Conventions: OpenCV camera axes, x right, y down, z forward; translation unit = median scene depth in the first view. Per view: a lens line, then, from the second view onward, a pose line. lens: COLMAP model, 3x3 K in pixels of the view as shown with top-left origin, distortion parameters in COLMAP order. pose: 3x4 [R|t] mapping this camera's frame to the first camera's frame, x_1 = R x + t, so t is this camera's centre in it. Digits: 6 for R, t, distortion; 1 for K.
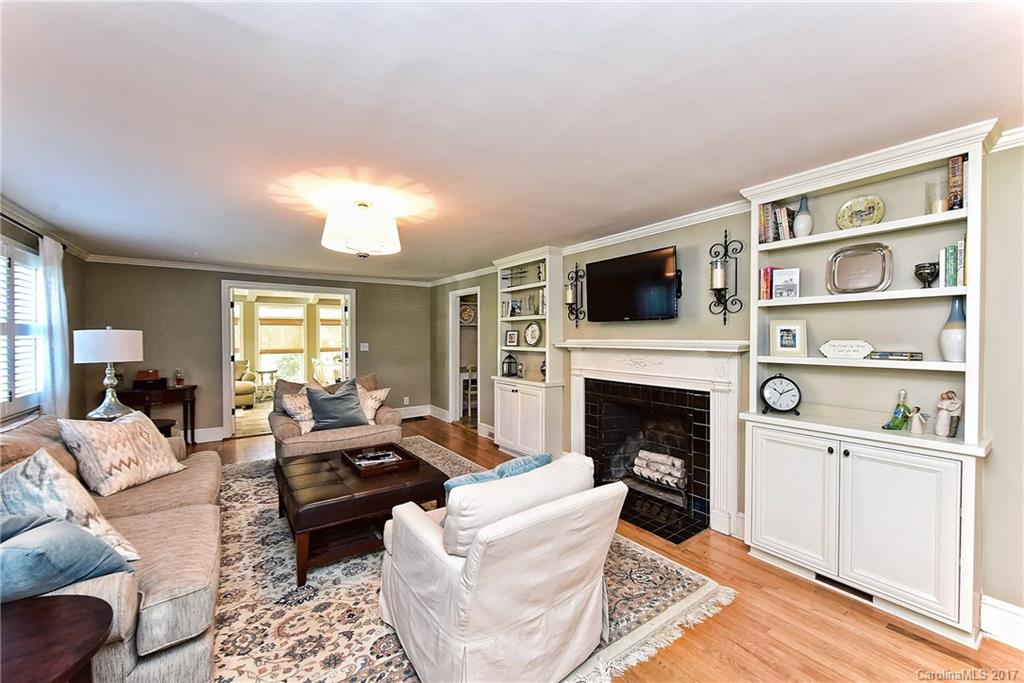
lens RADIAL K [[408.3, 0, 518.6], [0, 408.3, 343.8], [0, 0, 1]] dist [0.005668, -0.000004]
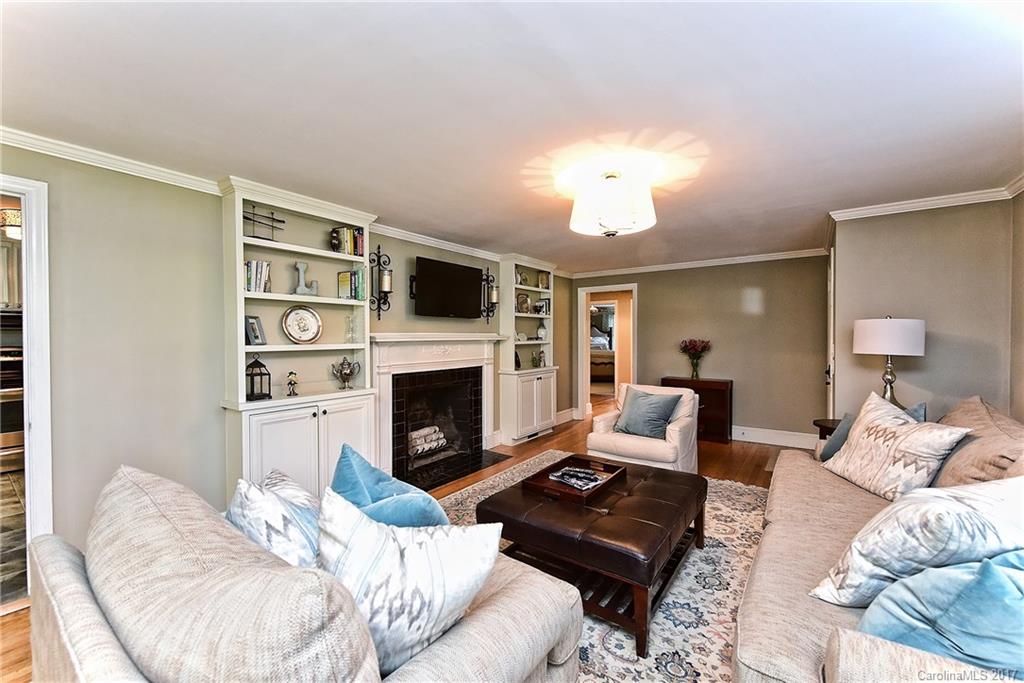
lens RADIAL K [[416.3, 0, 514.3], [0, 416.3, 343.3], [0, 0, 1]] dist [-0.001855, -0.000685]
pose [[-0.321720, -0.018326, 0.946658, -1.107868], [0.019944, 0.999460, 0.026126, -0.007061], [-0.946625, 0.027285, -0.321181, 1.416543]]
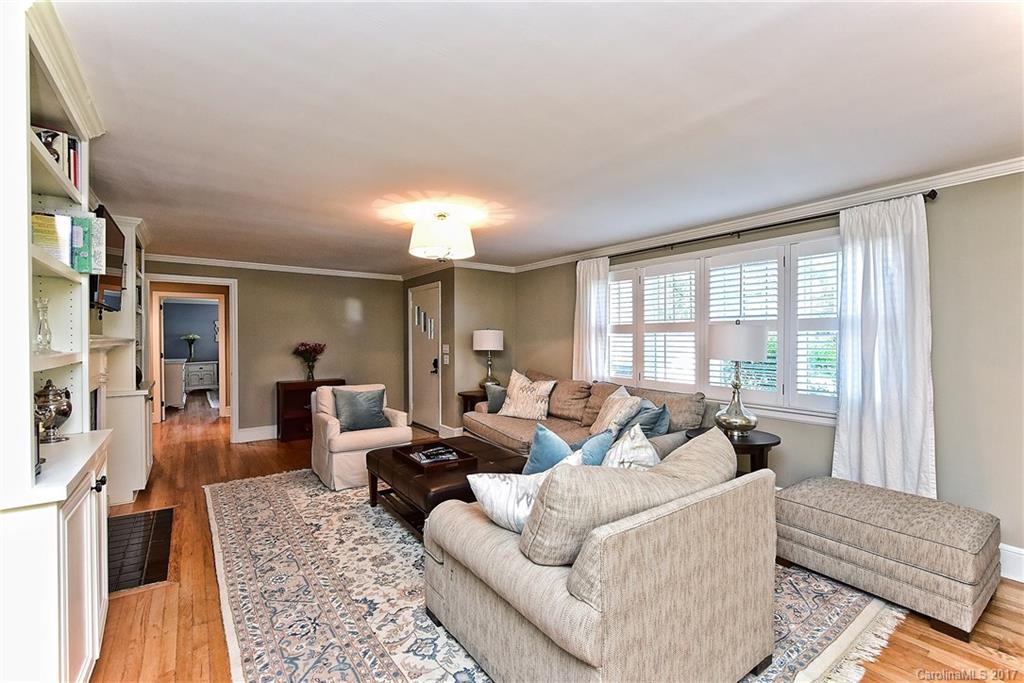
lens RADIAL K [[435.5, 0, 518.0], [0, 435.5, 340.4], [0, 0, 1]] dist [-0.000404, -0.000136]
pose [[-0.999800, -0.001858, -0.019909, -0.538966], [-0.002286, 0.999767, 0.021473, -0.017706], [0.019864, 0.021515, -0.999571, 2.102424]]
